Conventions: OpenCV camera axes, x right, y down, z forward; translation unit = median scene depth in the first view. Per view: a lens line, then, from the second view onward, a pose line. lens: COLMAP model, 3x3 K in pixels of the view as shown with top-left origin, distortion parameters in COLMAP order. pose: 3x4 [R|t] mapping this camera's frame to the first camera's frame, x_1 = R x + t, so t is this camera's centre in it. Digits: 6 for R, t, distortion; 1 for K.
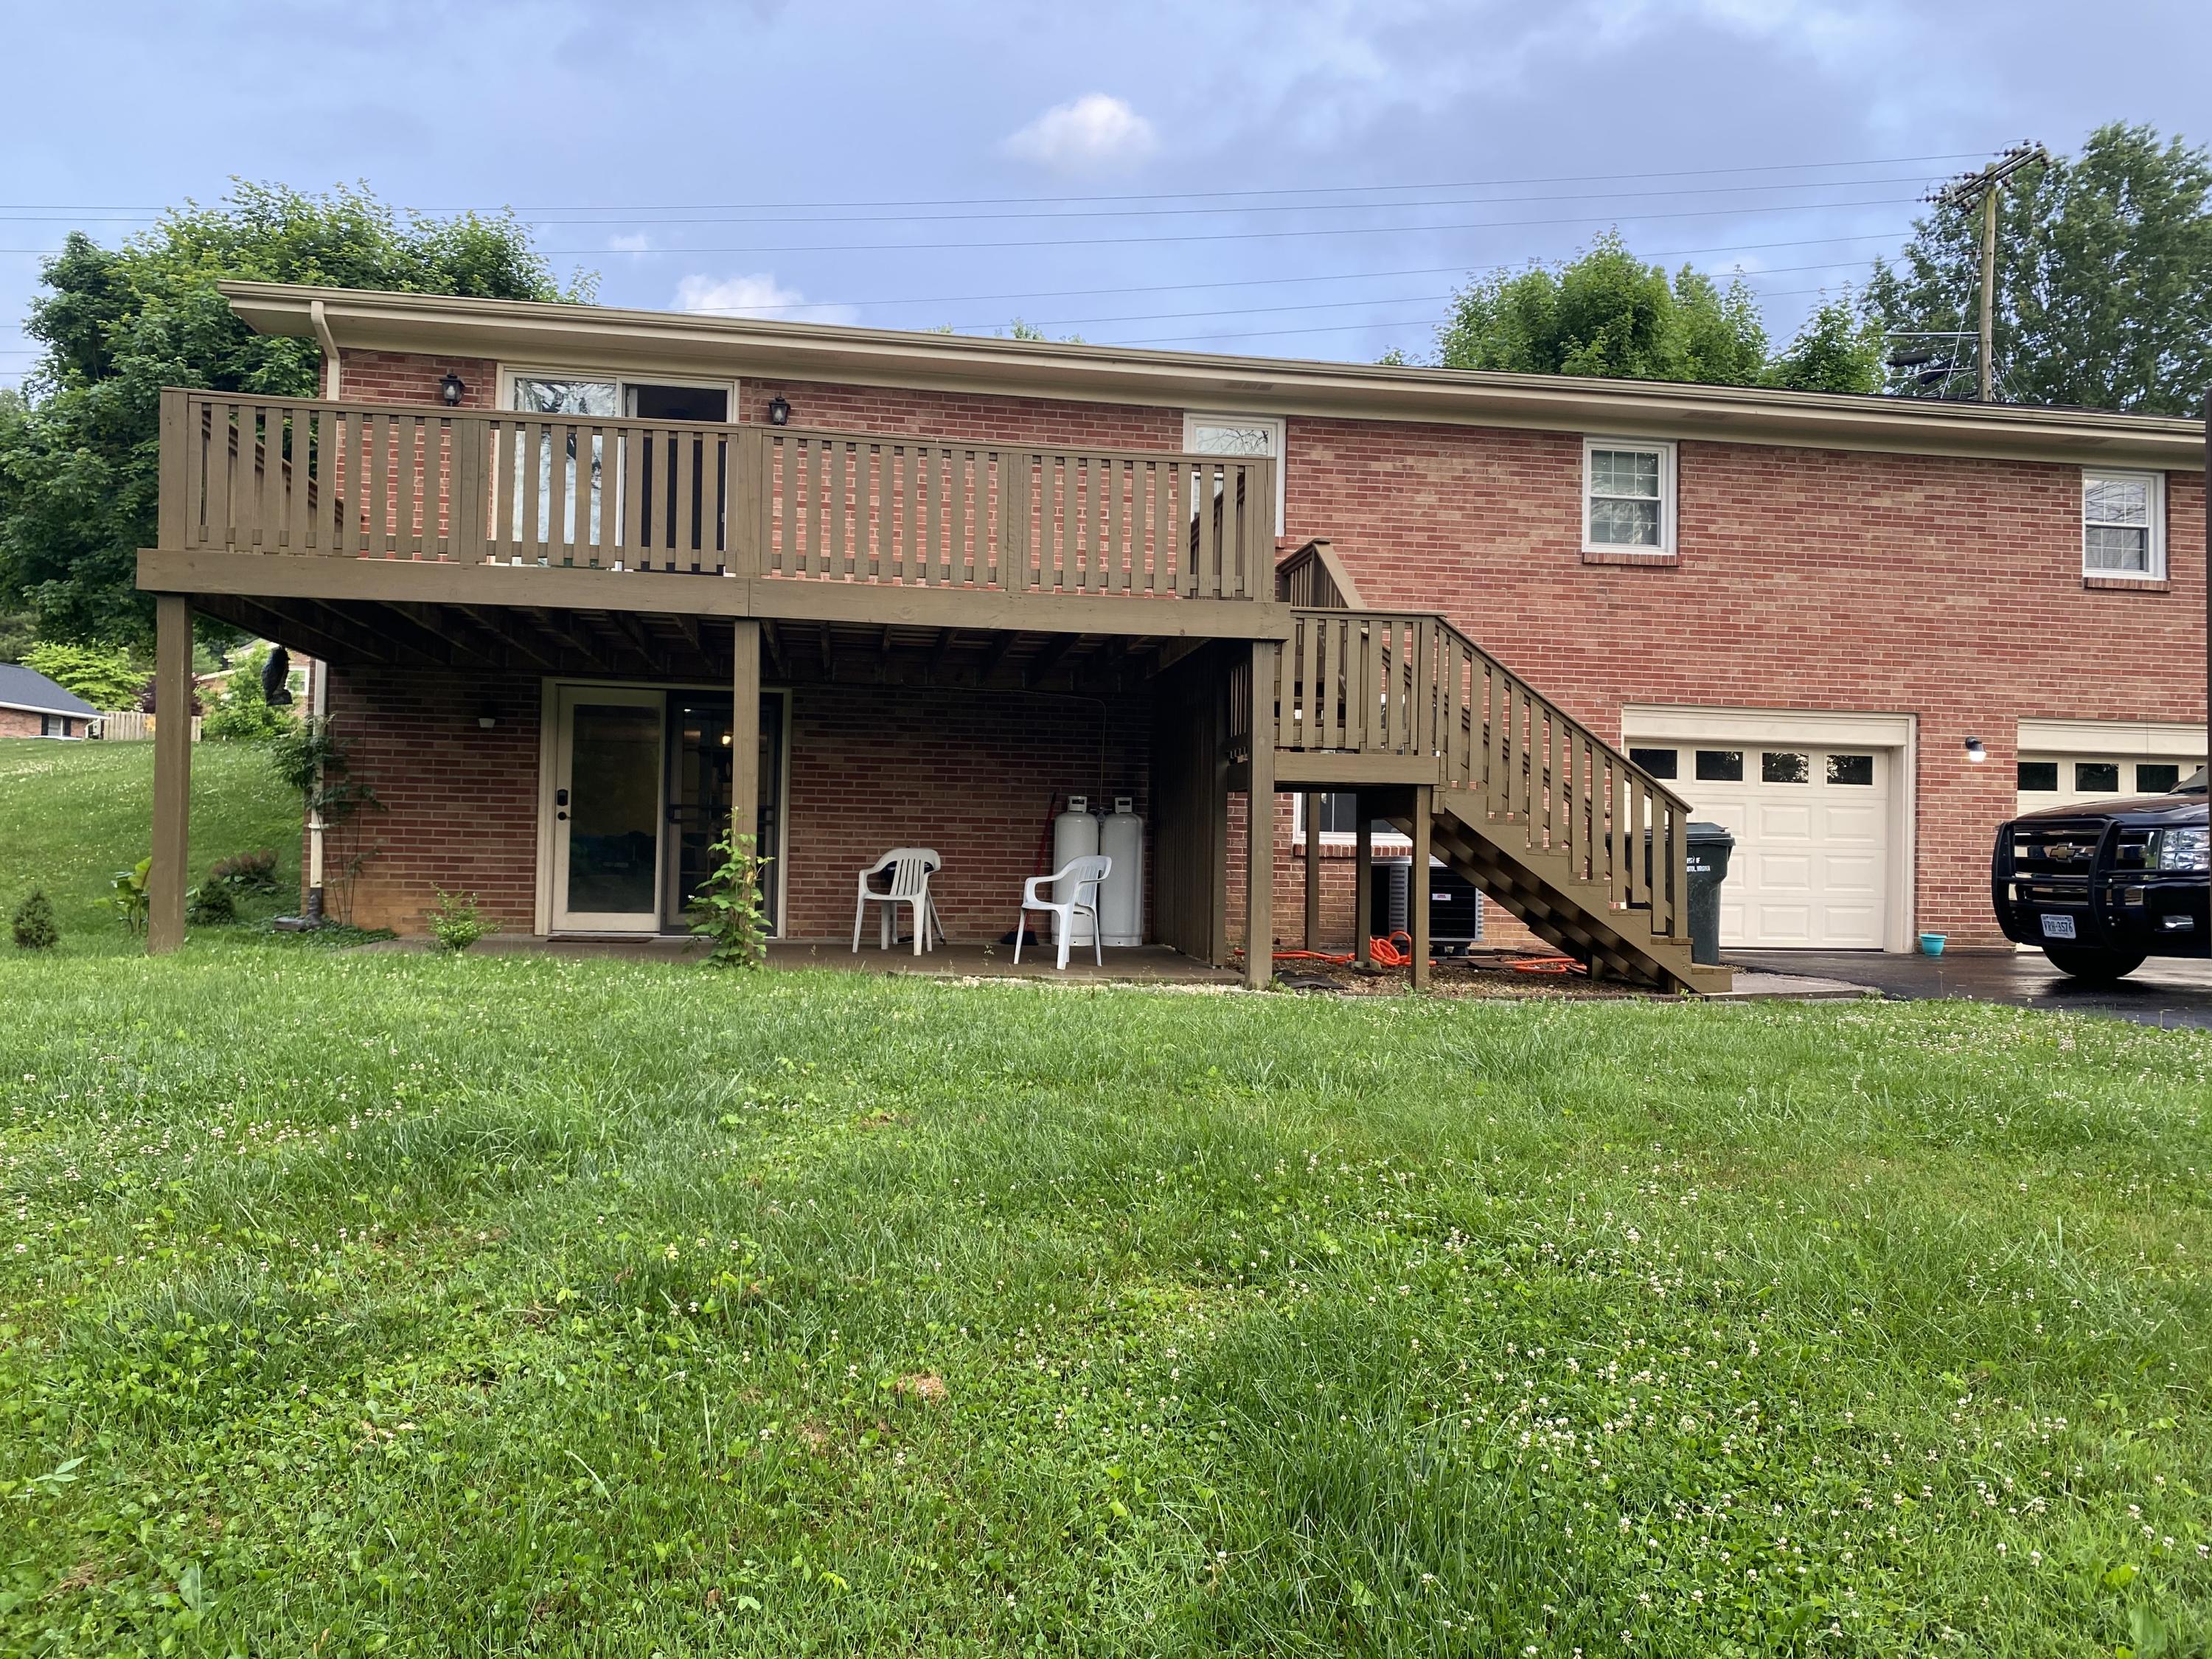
lens RADIAL K [[1681.7, 0, 1106.0], [0, 1681.7, 829.5], [0, 0, 1]] dist [0.124340, -0.004293]
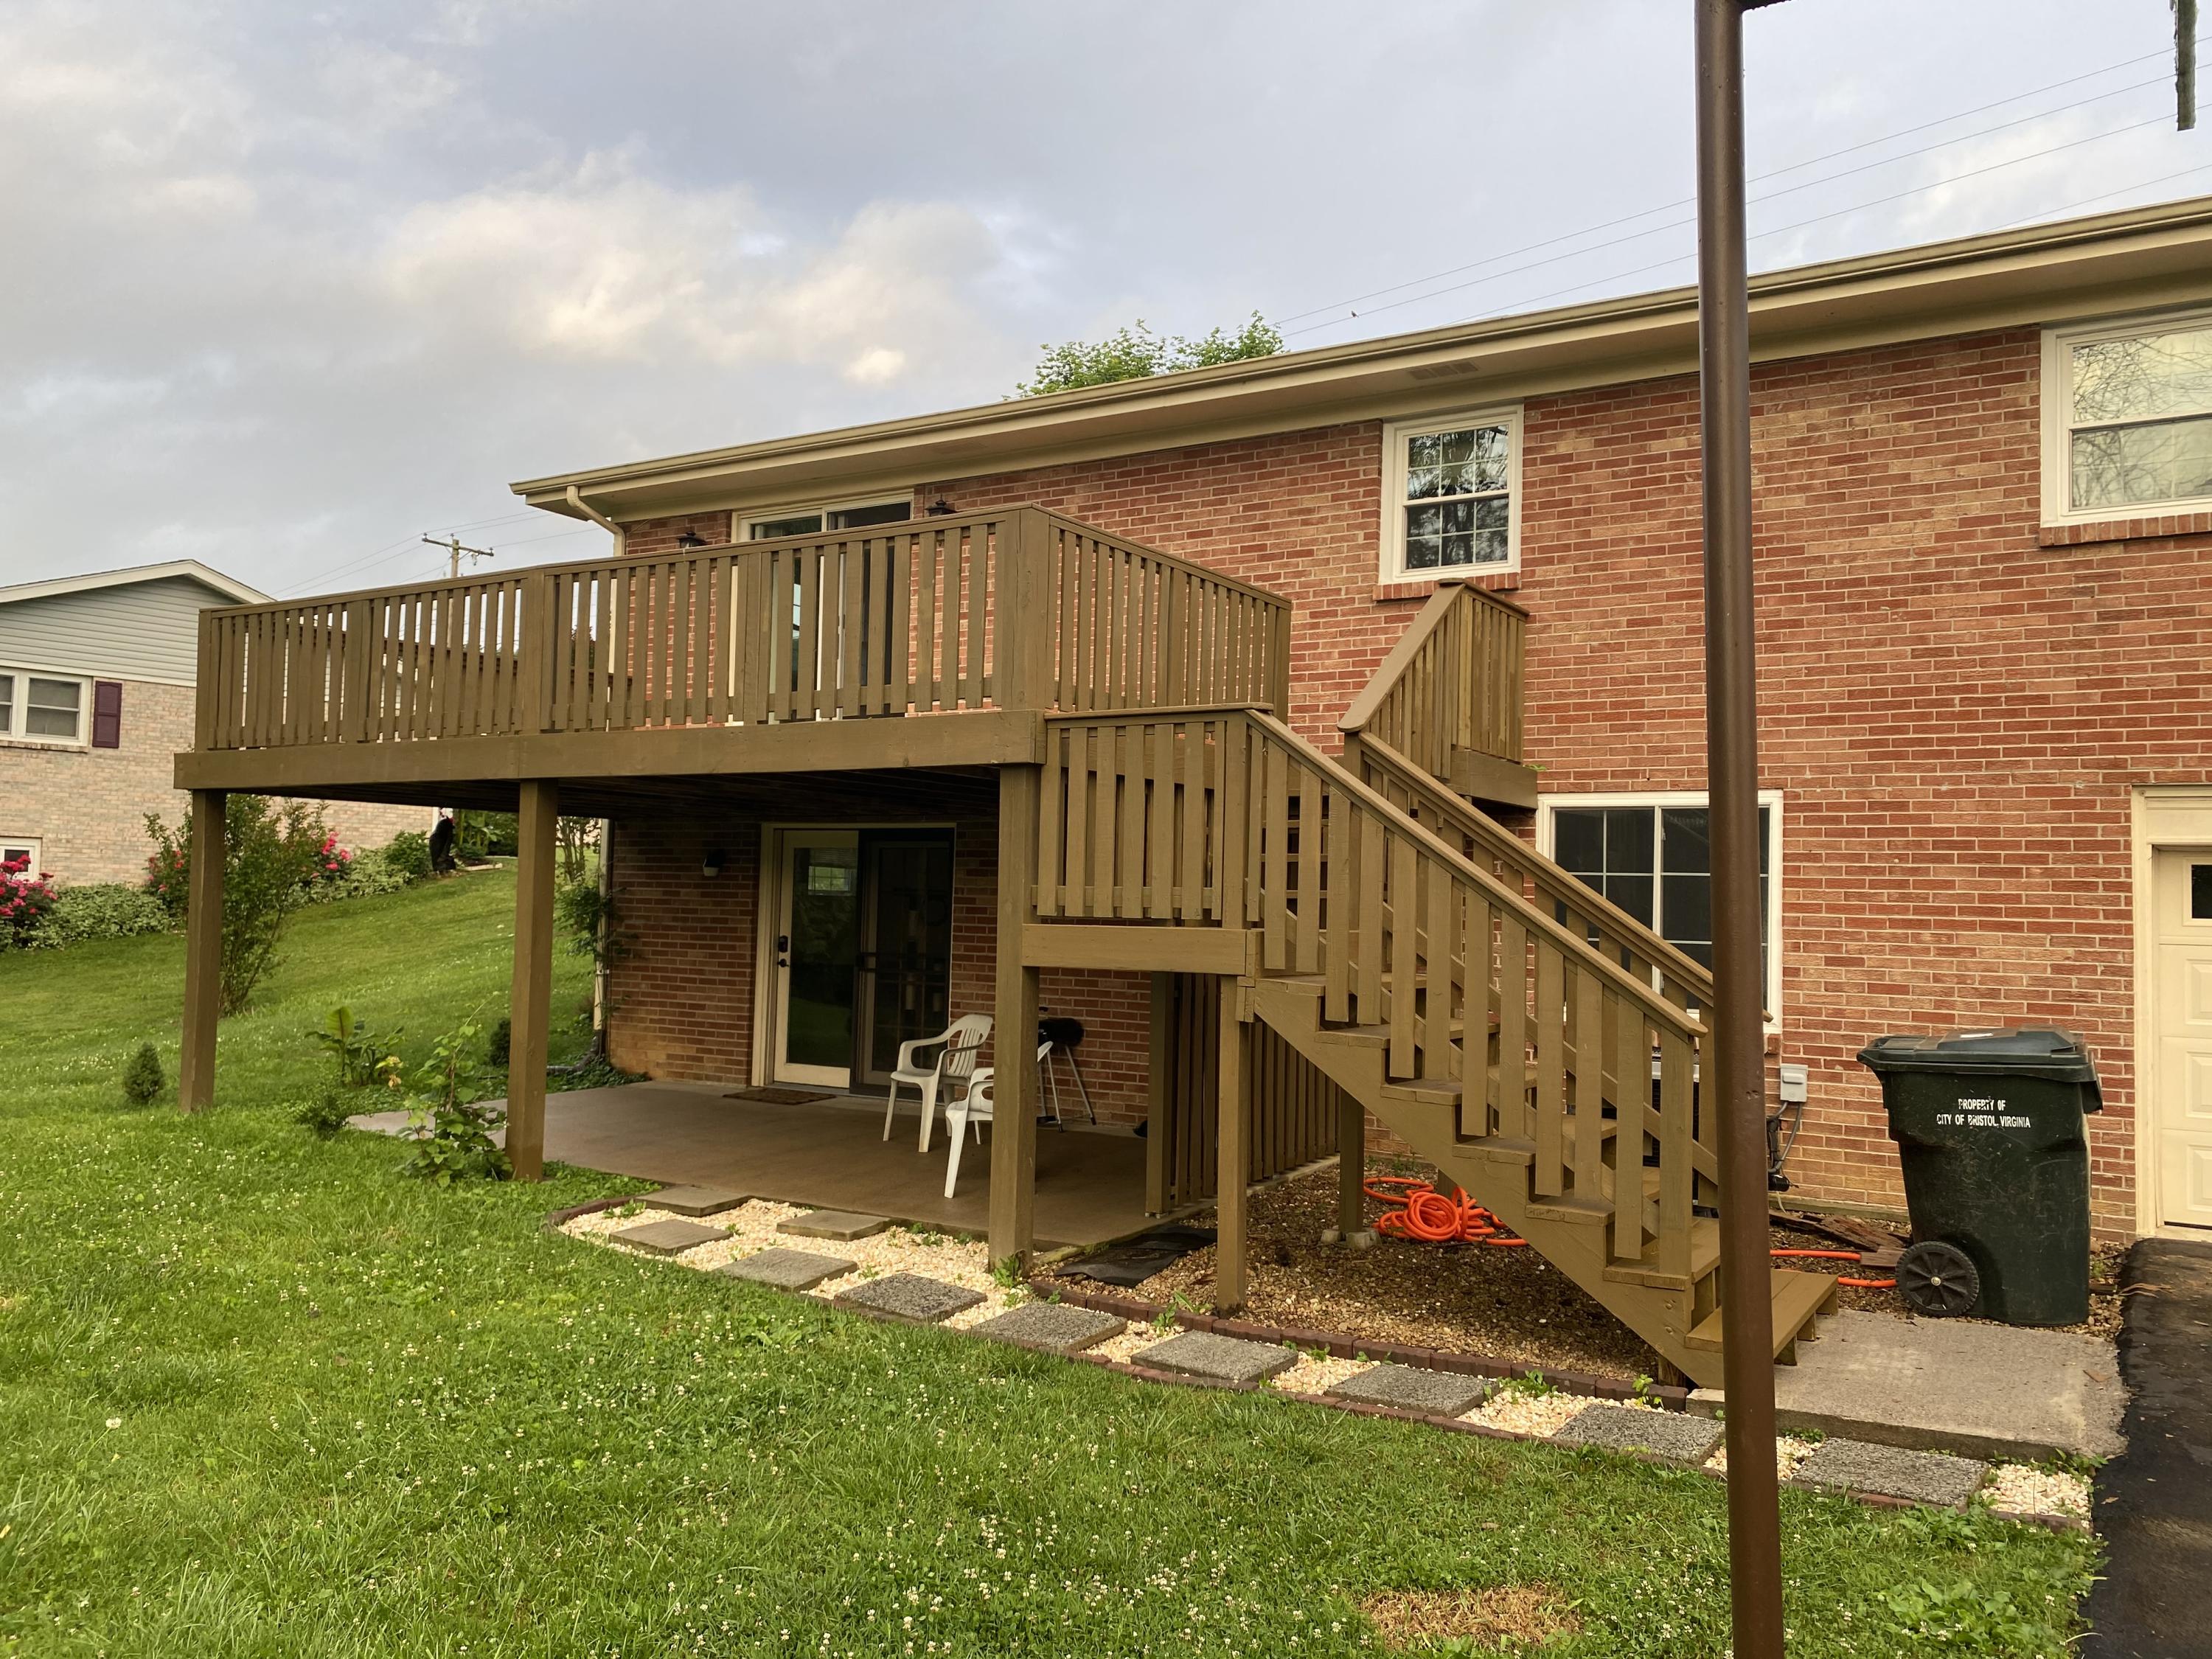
lens RADIAL K [[1695.3, 0, 1106.0], [0, 1695.3, 829.5], [0, 0, 1]] dist [-0.001889, 0.001987]
pose [[0.732180, -0.026929, -0.680578, 0.440599], [0.018092, 0.999634, -0.020089, -0.056010], [0.680870, 0.002396, 0.732400, 0.369866]]
